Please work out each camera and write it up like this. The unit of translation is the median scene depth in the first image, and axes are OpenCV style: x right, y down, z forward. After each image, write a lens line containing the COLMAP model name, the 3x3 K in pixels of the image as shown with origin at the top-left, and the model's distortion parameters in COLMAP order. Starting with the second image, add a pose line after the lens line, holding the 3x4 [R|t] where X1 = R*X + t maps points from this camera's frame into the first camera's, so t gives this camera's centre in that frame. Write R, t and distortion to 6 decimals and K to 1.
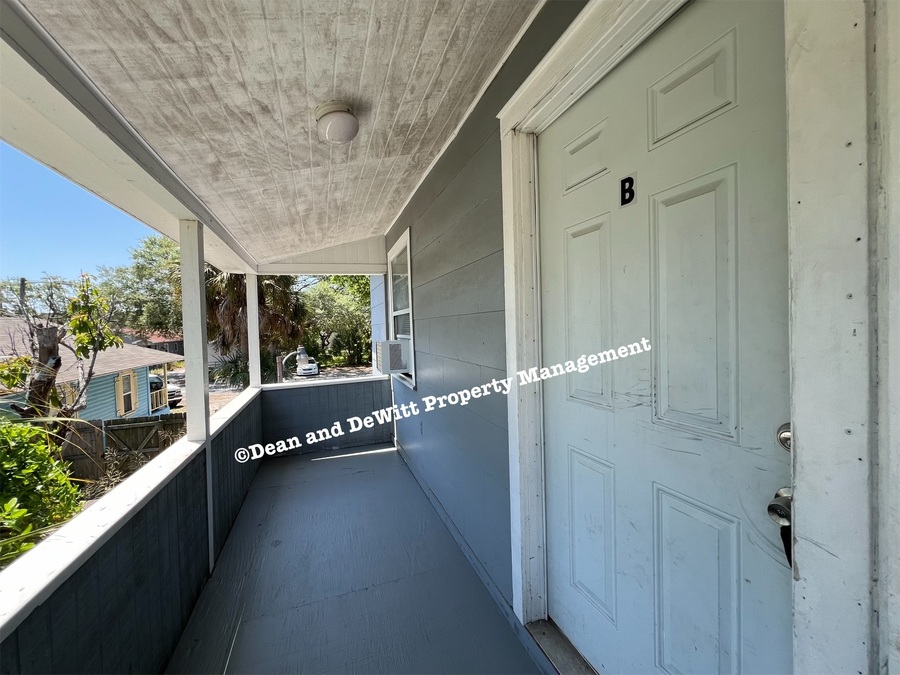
lens RADIAL K [[361.7, 0, 447.7], [0, 361.7, 335.8], [0, 0, 1]] dist [-0.001319, 0.000204]
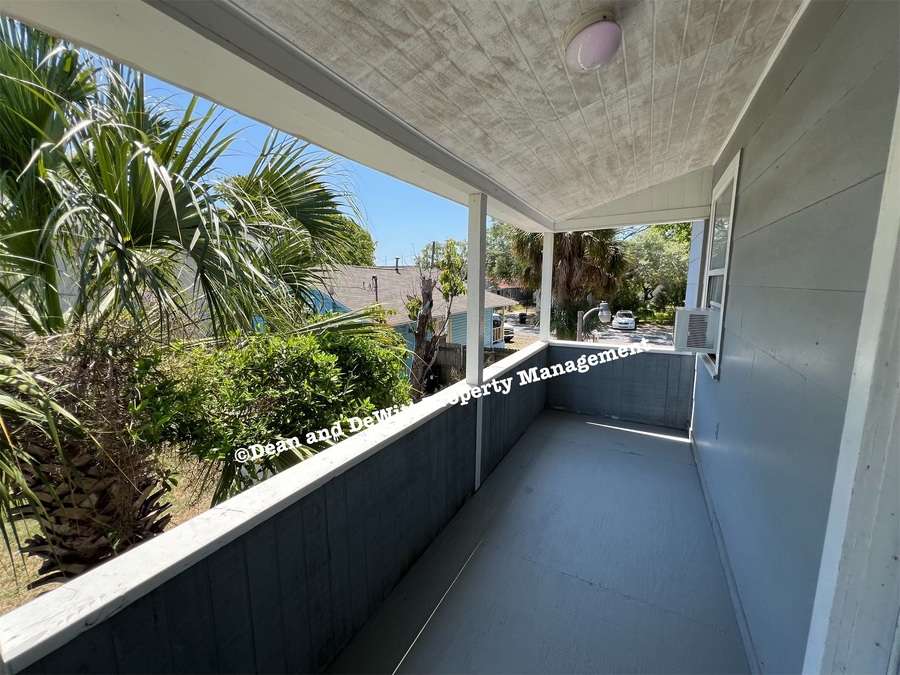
lens RADIAL K [[361.7, 0, 447.7], [0, 361.7, 335.8], [0, 0, 1]] dist [-0.001319, 0.000204]
pose [[0.668304, 0.138068, -0.730963, 0.074347], [-0.037268, 0.987605, 0.152470, -0.033790], [0.742954, -0.074655, 0.665166, 0.099953]]
